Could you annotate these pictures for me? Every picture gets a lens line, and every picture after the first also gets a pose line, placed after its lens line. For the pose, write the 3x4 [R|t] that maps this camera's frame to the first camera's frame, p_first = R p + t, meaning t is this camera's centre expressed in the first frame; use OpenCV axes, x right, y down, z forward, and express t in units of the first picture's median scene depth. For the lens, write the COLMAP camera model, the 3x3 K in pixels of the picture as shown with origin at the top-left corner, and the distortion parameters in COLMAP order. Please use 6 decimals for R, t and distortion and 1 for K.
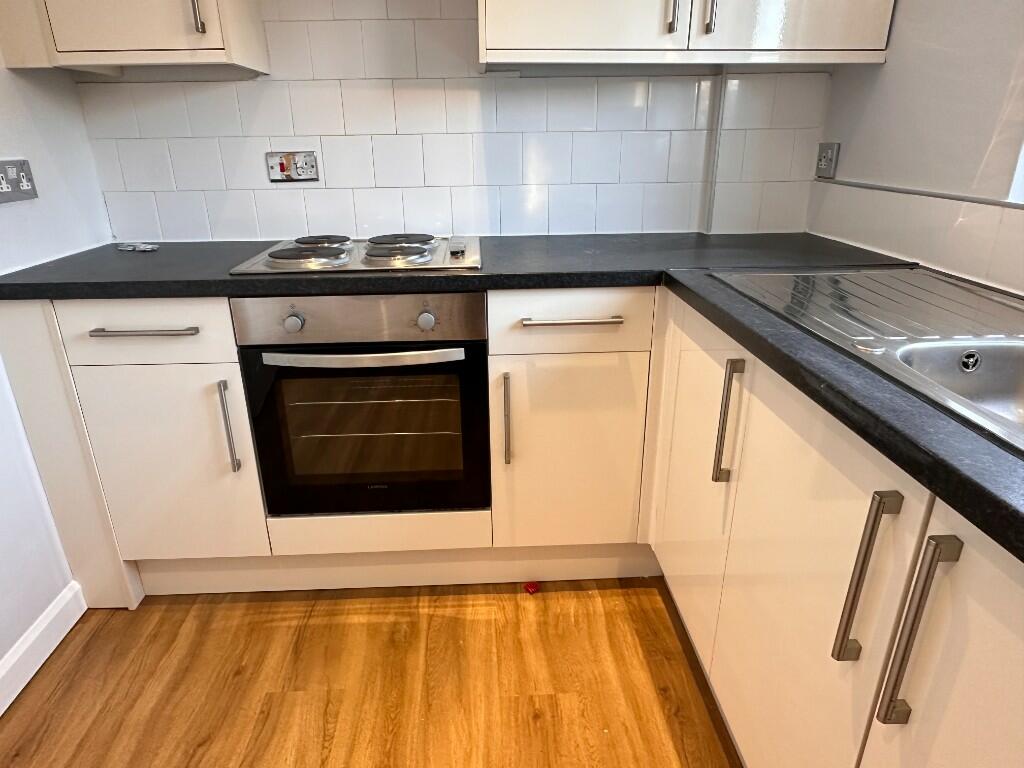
lens RADIAL K [[653.5, 0, 511.4], [0, 653.5, 397.7], [0, 0, 1]] dist [-0.004040, -0.001033]
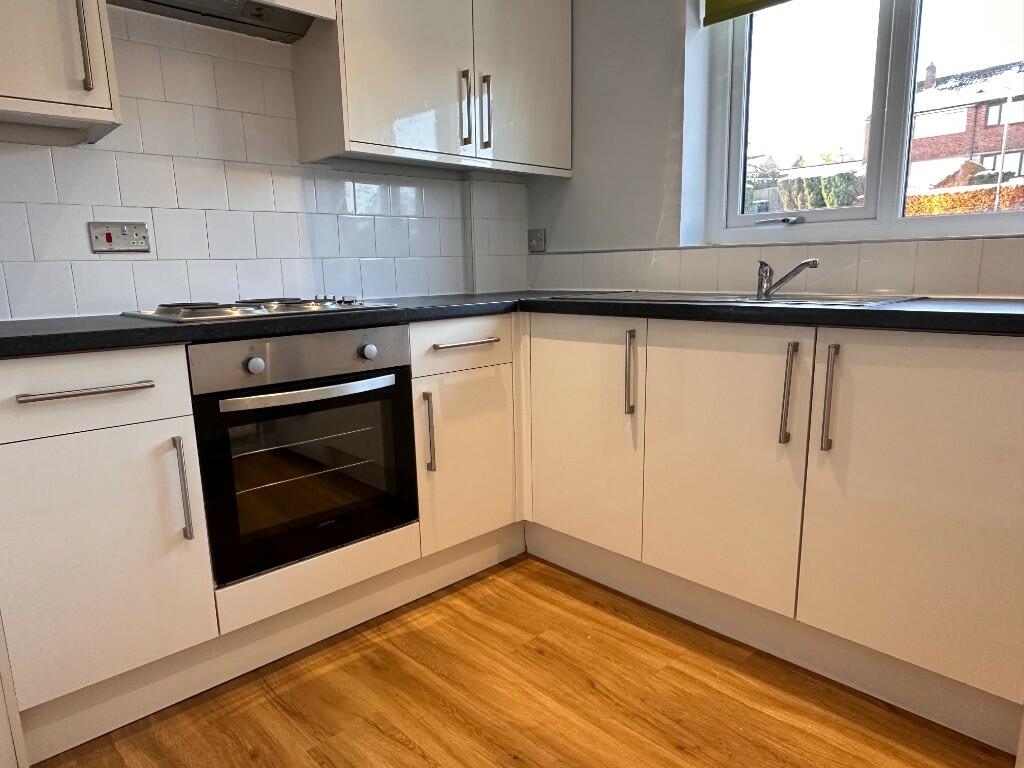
lens RADIAL K [[653.5, 0, 505.8], [0, 653.5, 396.2], [0, 0, 1]] dist [-0.004040, -0.001033]
pose [[0.760601, -0.132892, 0.635473, -0.634823], [0.257445, 0.960316, -0.107313, 0.131623], [-0.595994, 0.245222, 0.764629, 0.000896]]
